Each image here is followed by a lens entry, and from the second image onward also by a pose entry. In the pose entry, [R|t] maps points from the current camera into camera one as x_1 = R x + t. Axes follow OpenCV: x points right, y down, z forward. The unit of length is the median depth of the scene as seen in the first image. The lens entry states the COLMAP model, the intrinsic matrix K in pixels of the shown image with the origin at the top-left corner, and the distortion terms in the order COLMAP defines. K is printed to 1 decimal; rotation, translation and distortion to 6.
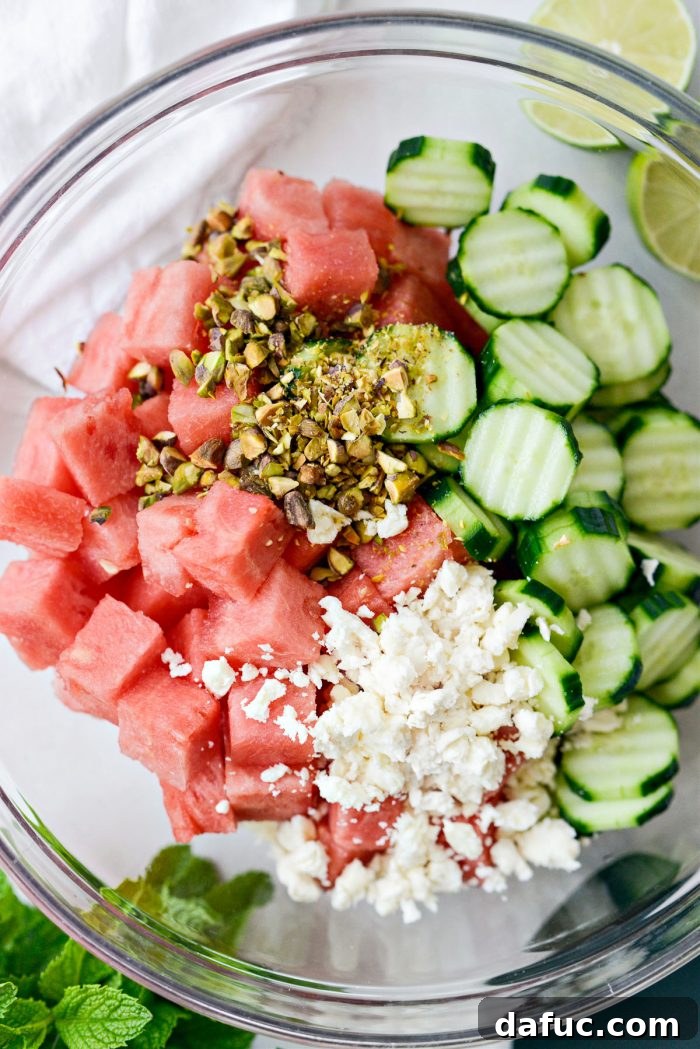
lens RADIAL K [[1820.9, 0, 350.0], [0, 1820.9, 524.5], [0, 0, 1]] dist [0.022187, 0.183981]
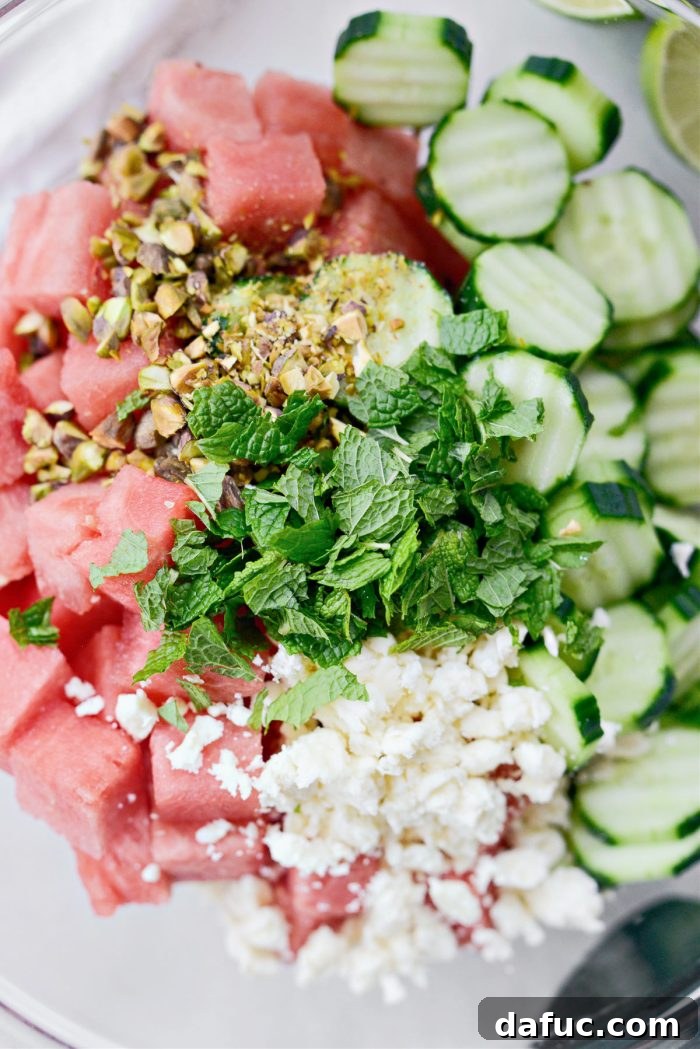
lens RADIAL K [[1790.6, 0, 350.0], [0, 1790.6, 524.5], [0, 0, 1]] dist [-0.026489, 0.034557]
pose [[0.999467, -0.031434, -0.008809, 0.028441], [0.031855, 0.998105, 0.052649, -0.035178], [0.007137, -0.052902, 0.998574, 0.230715]]
